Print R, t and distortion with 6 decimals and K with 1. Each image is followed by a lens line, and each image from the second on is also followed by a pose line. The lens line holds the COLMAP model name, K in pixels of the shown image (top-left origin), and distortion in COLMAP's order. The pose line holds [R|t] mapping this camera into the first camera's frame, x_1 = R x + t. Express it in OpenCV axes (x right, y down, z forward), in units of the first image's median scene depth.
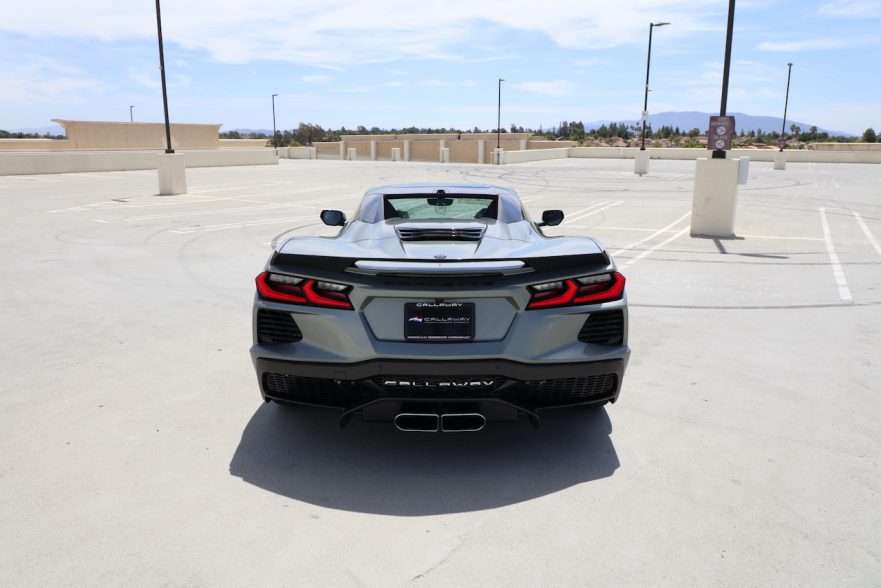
lens RADIAL K [[605.3, 0, 428.0], [0, 605.3, 295.7], [0, 0, 1]] dist [-0.076499, 0.035852]
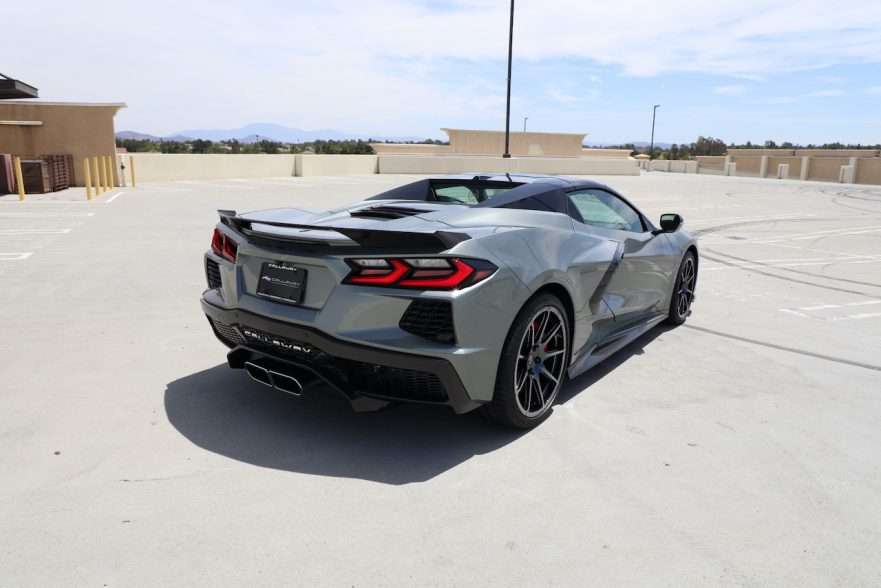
lens RADIAL K [[605.3, 0, 428.0], [0, 605.3, 295.7], [0, 0, 1]] dist [-0.076499, 0.035852]
pose [[0.803214, 0.144258, -0.577959, 0.424005], [-0.156621, 0.987240, 0.028751, -0.003037], [0.574732, 0.067427, 0.815559, 0.148025]]
